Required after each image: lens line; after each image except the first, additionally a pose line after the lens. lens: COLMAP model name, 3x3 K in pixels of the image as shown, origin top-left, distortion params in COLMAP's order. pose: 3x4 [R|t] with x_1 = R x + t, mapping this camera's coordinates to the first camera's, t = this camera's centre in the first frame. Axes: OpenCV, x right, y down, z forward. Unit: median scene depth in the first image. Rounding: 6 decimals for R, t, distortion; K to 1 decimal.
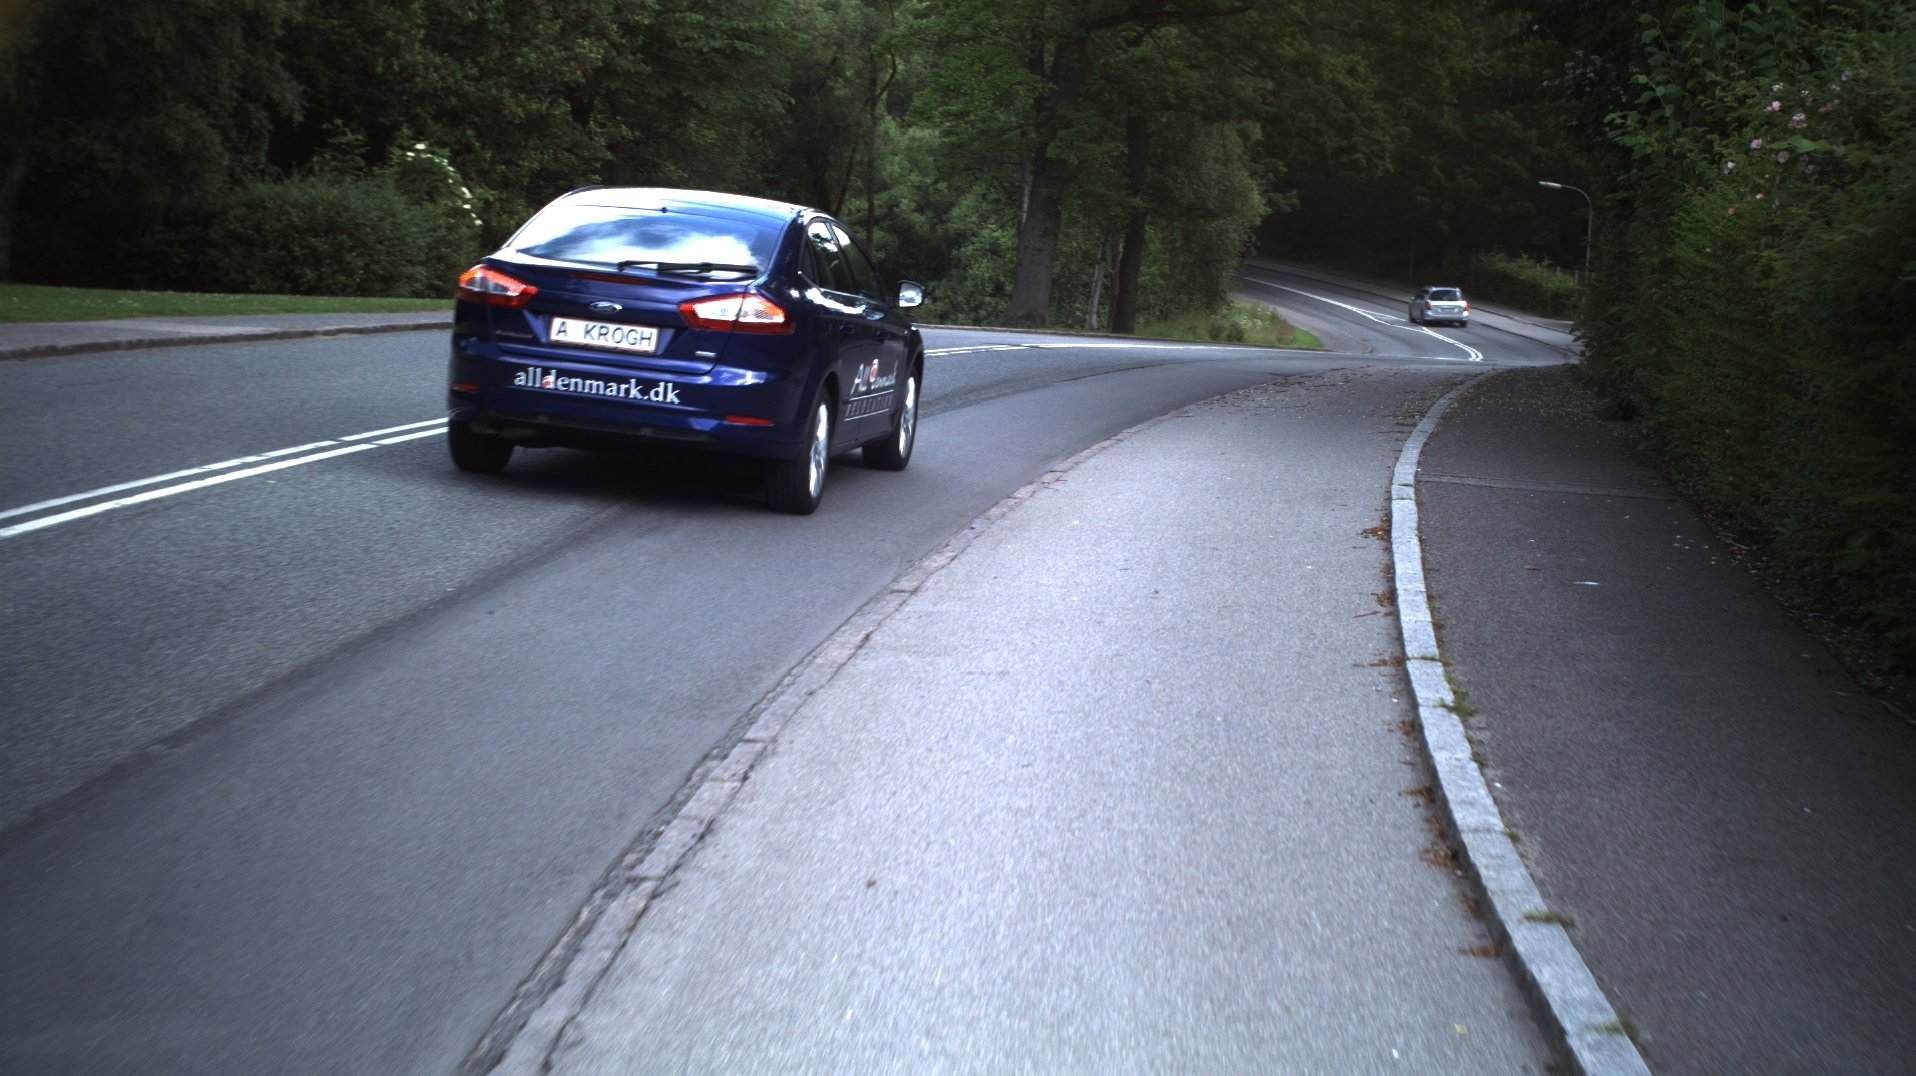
lens RADIAL K [[3431.3, 0, 958.0], [0, 3431.3, 538.0], [0, 0, 1]] dist [-0.307115, 0.374557]
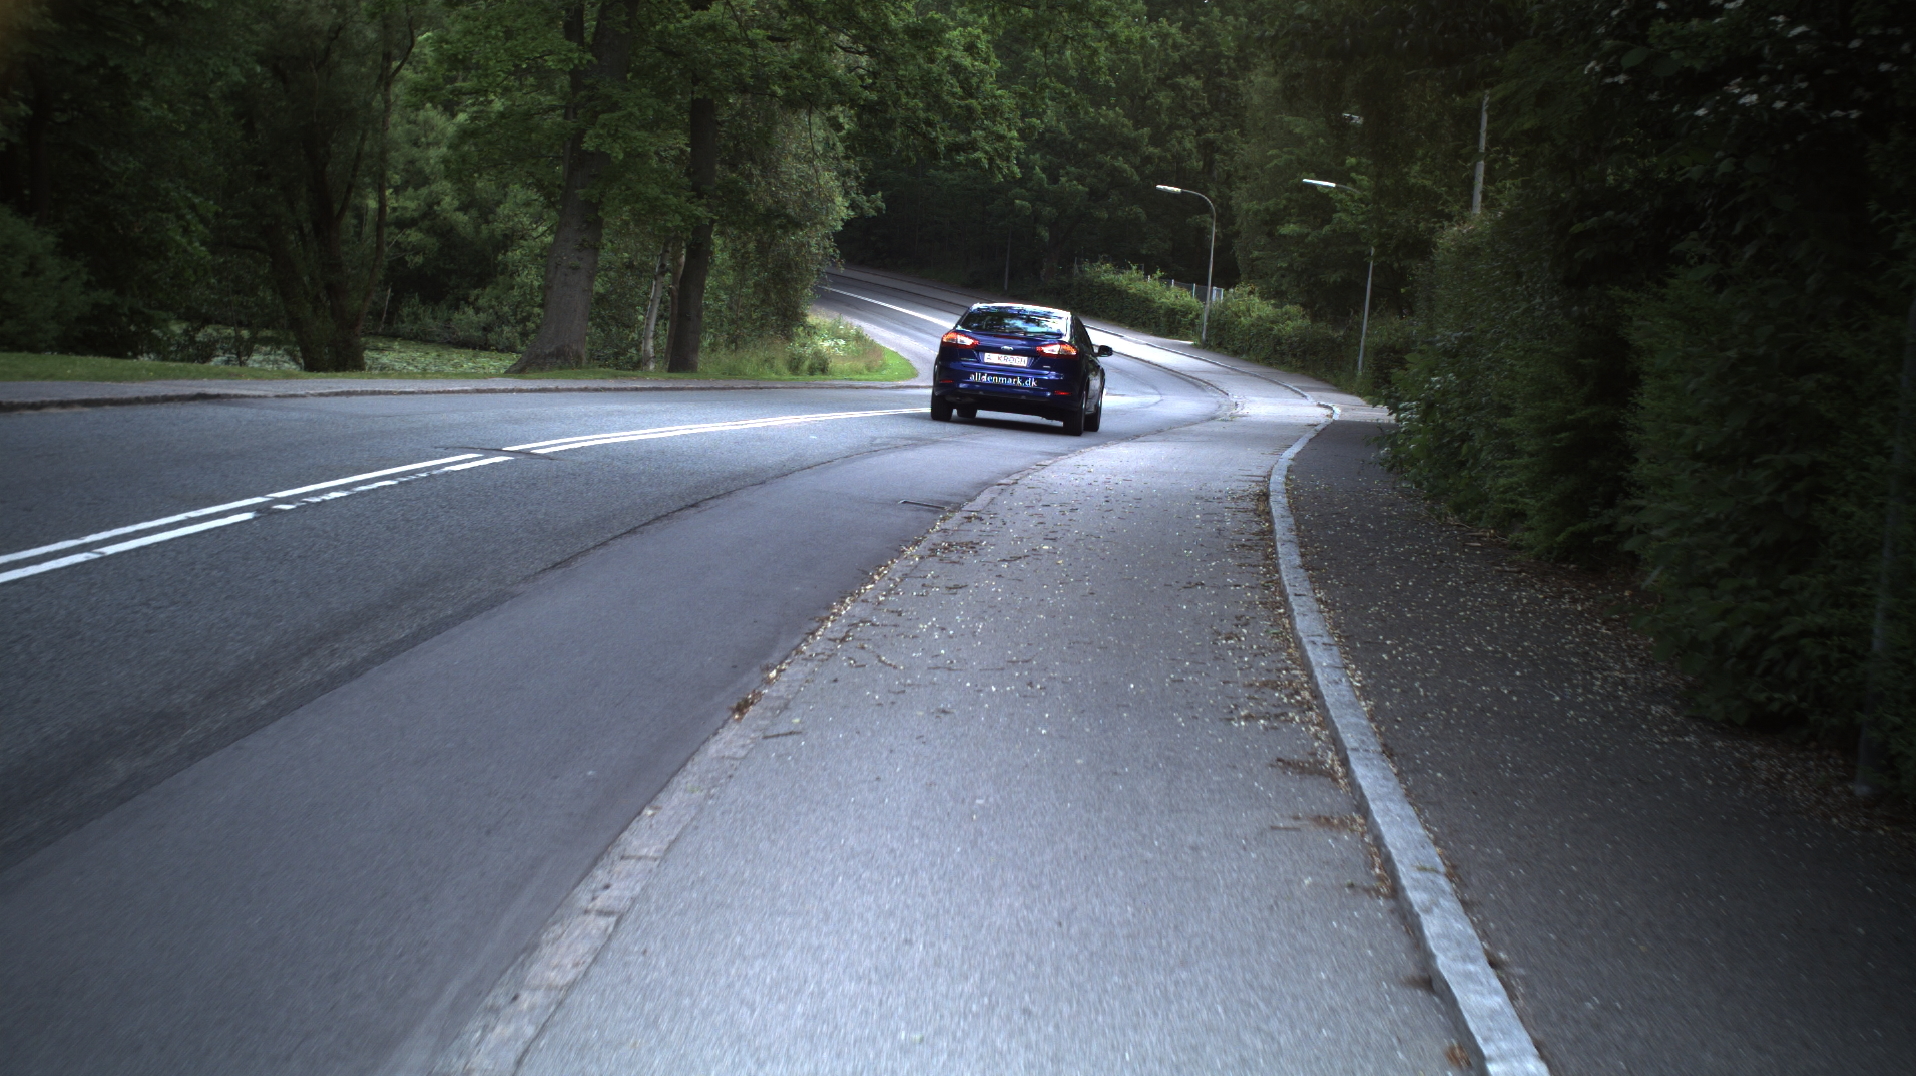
lens RADIAL K [[3431.3, 0, 958.0], [0, 3431.3, 538.0], [0, 0, 1]] dist [-0.307115, 0.374557]
pose [[0.992049, 0.005950, 0.125709, 0.013320], [-0.006024, 0.999982, 0.000208, -0.024047], [-0.125706, -0.000964, 0.992067, 0.224963]]
